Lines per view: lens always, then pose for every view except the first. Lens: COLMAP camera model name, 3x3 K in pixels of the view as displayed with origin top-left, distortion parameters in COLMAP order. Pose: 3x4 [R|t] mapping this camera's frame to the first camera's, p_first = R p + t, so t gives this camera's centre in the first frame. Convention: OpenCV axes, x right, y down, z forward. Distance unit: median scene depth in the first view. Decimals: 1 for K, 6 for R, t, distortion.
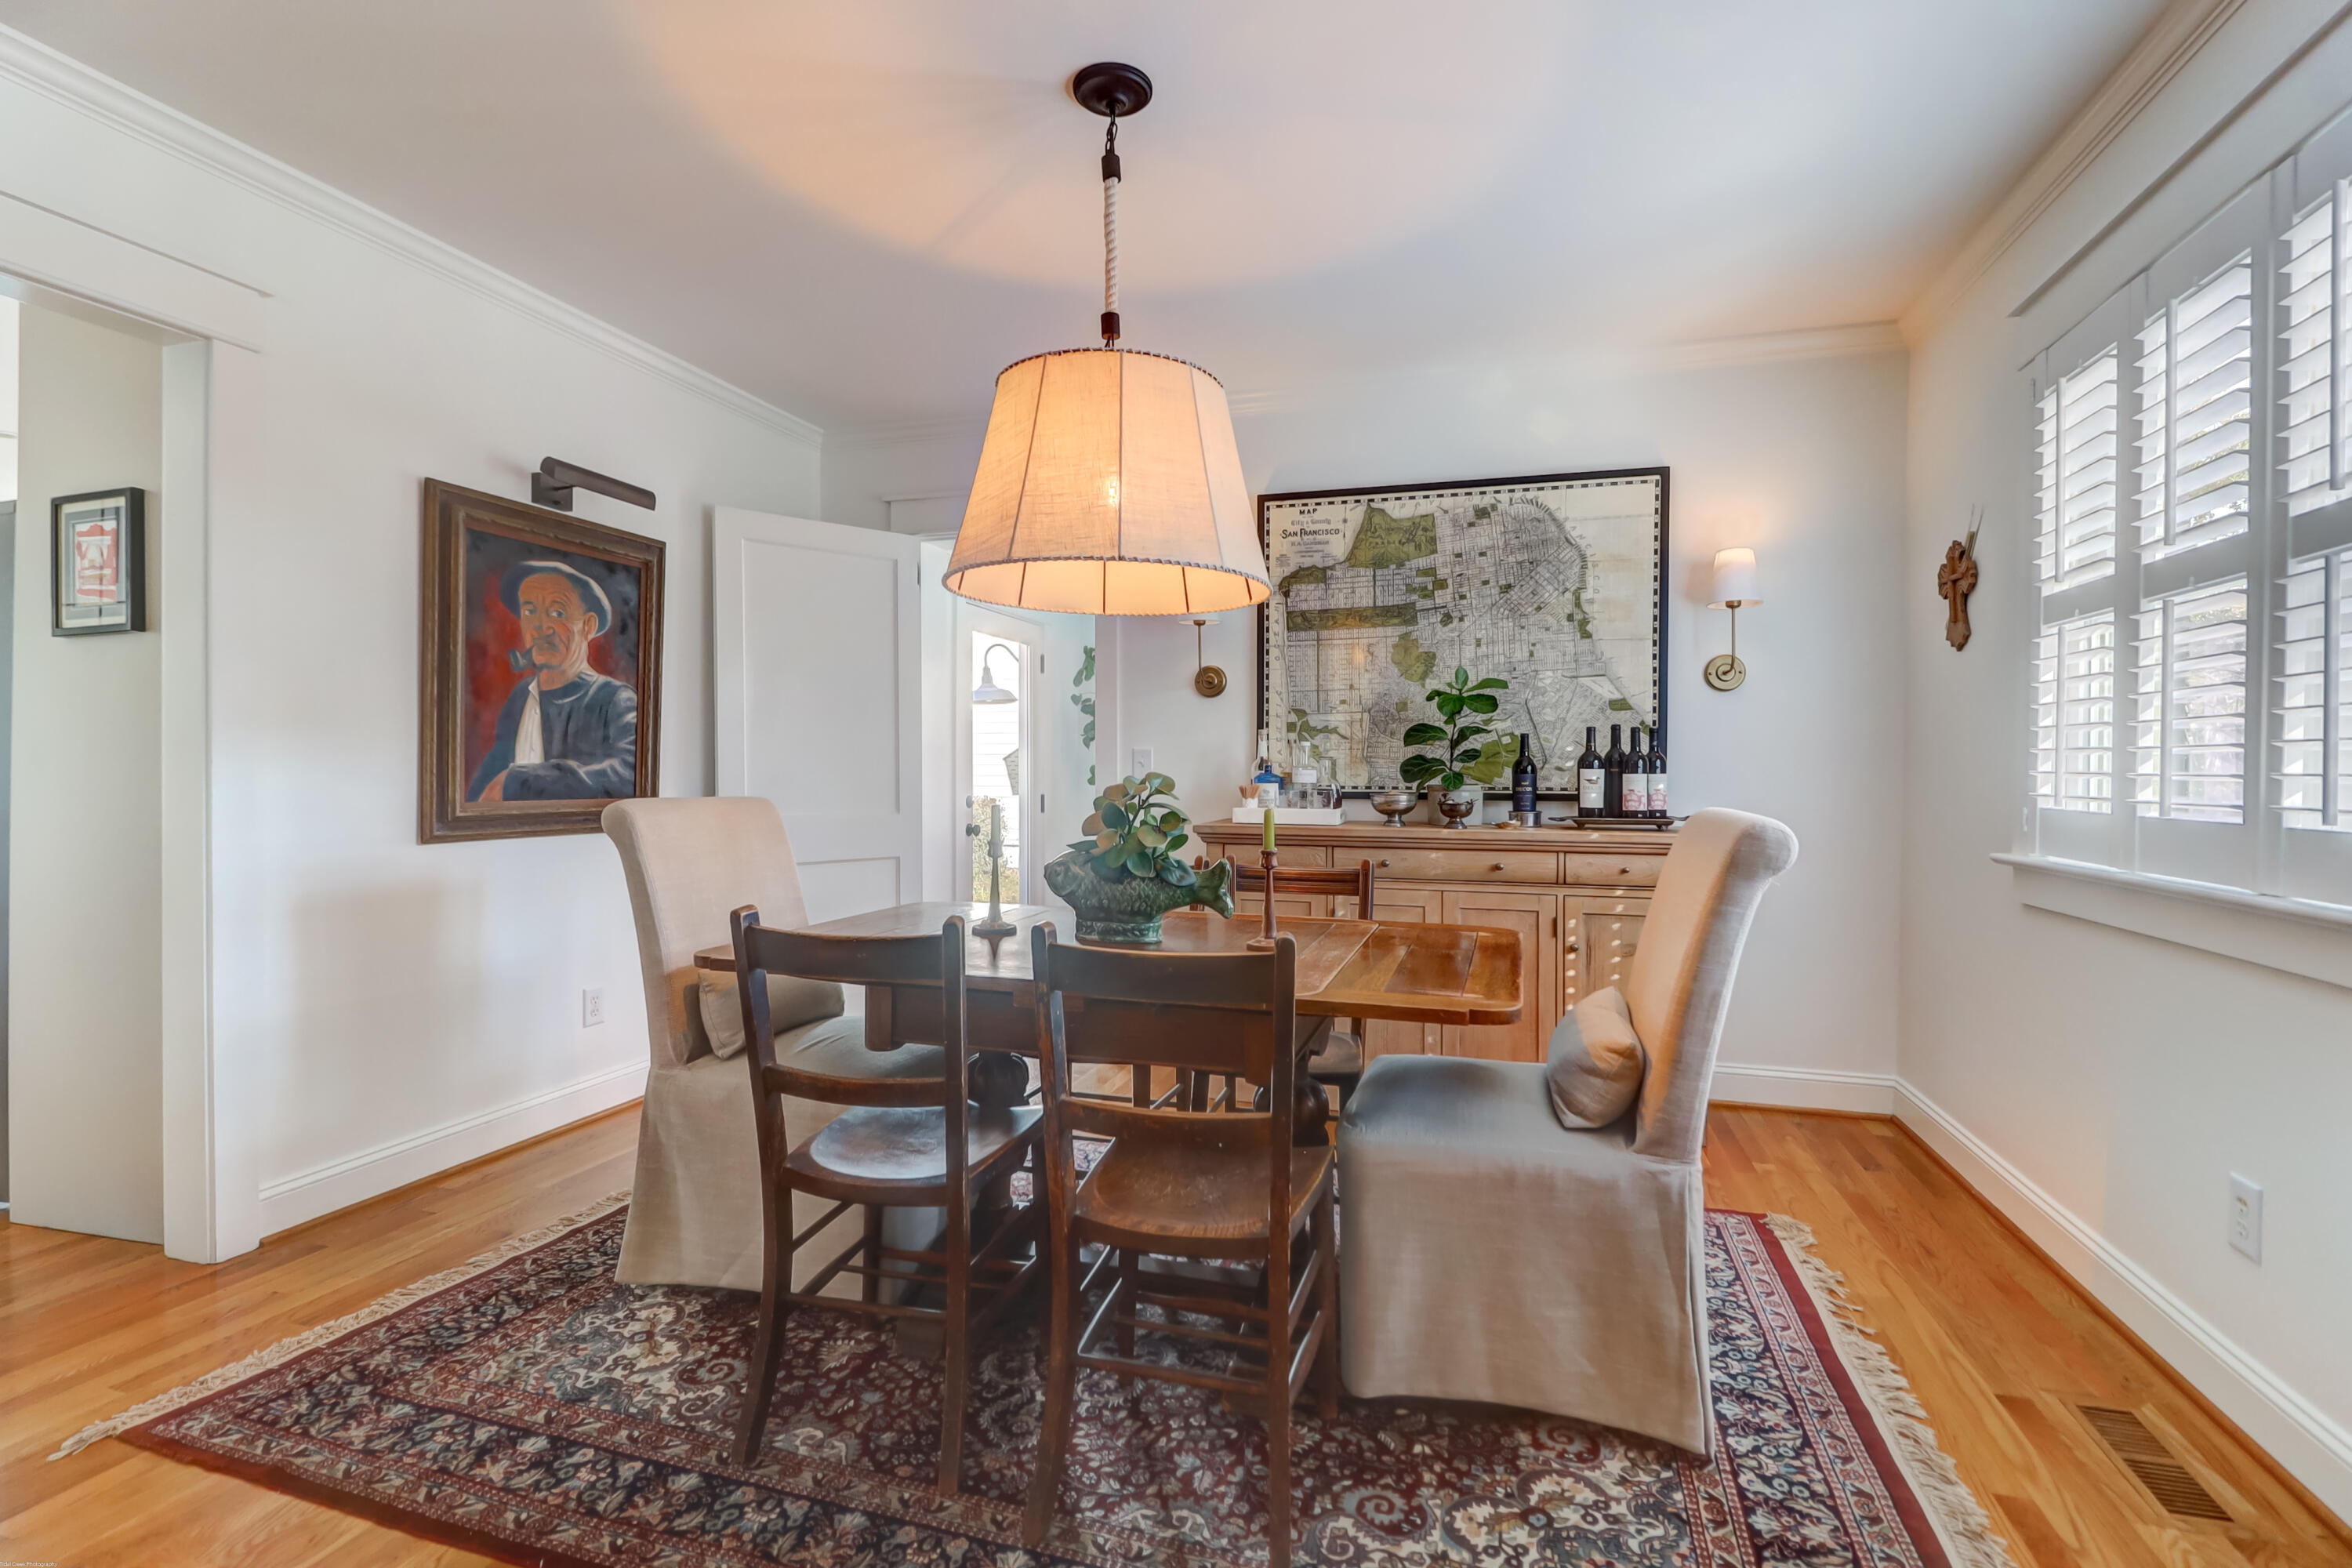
lens RADIAL K [[1071.2, 0, 1187.5], [0, 1071.2, 785.8], [0, 0, 1]] dist [0.020994, -0.019348]
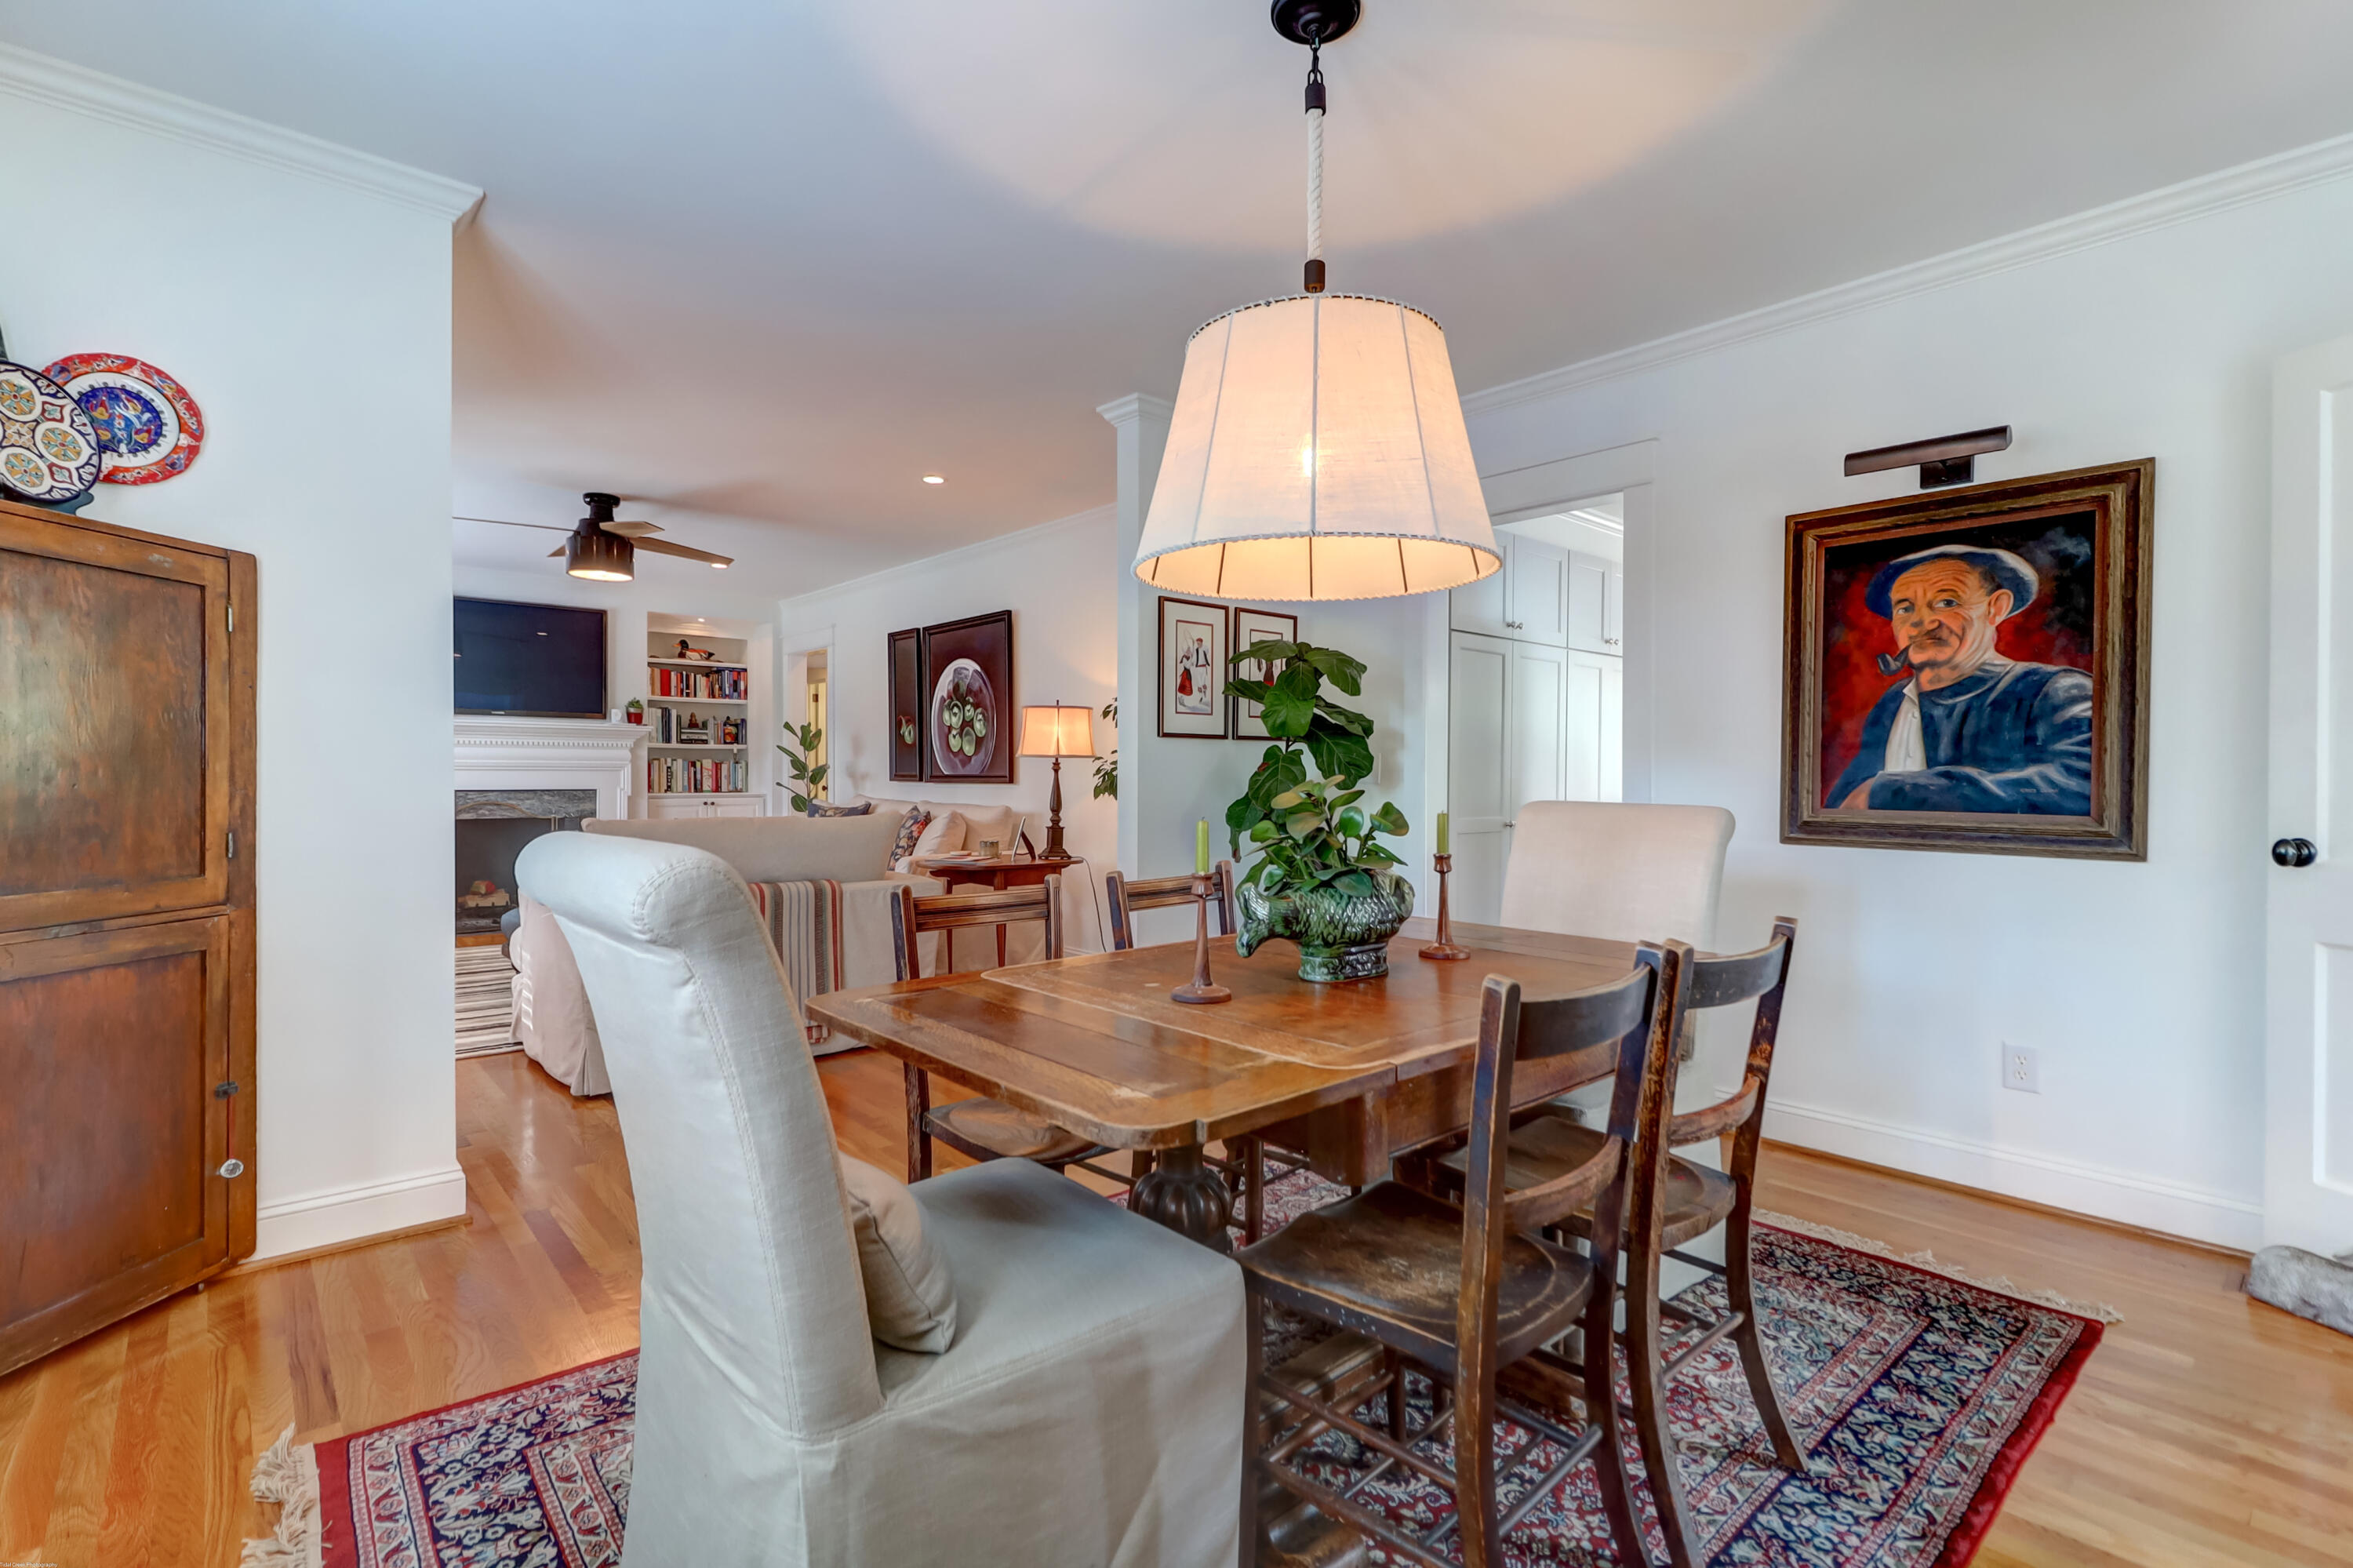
lens RADIAL K [[1071.6, 0, 1188.0], [0, 1071.6, 785.8], [0, 0, 1]] dist [0.020994, -0.019348]
pose [[-0.525140, 0.003292, -0.851010, 0.498998], [-0.018742, 0.999705, 0.015433, -0.010624], [0.850810, 0.024054, -0.524923, 0.928611]]
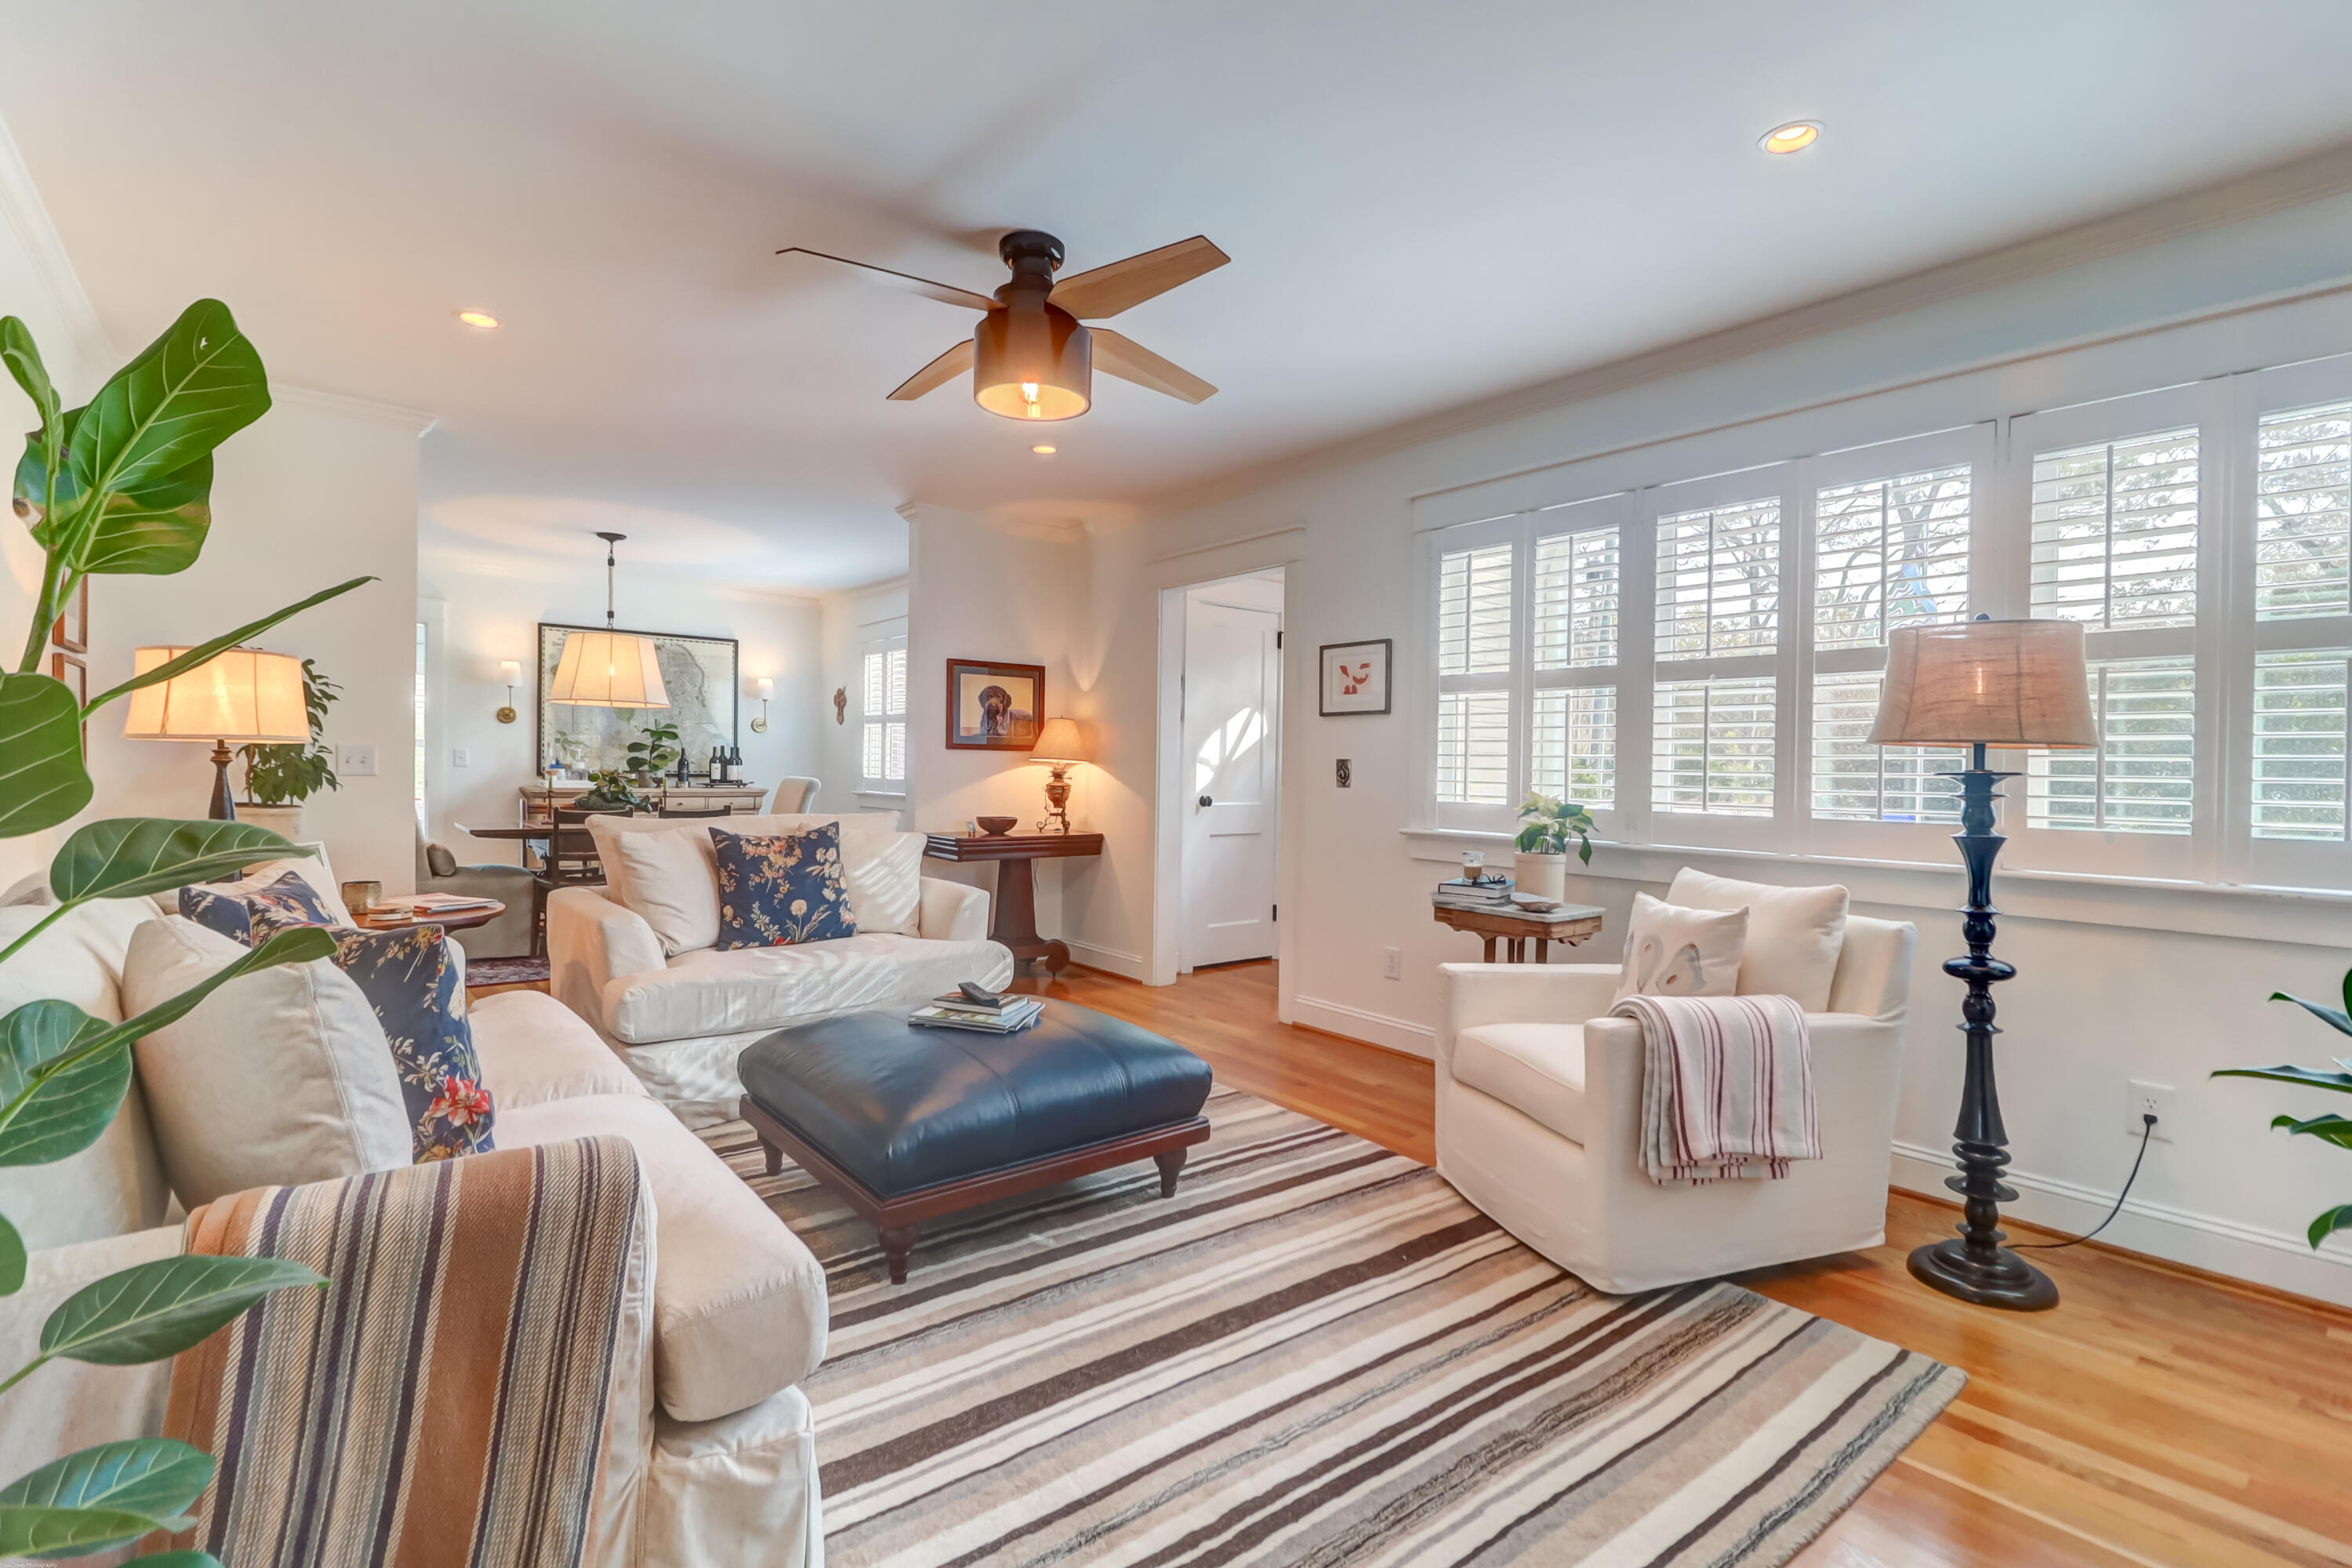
lens RADIAL K [[1071.2, 0, 1187.5], [0, 1071.2, 785.8], [0, 0, 1]] dist [0.020994, -0.019348]
pose [[0.558006, -0.009972, 0.829777, -1.090410], [-0.000613, 0.999923, 0.012429, 0.004445], [-0.829837, -0.007444, 0.557957, -1.306595]]
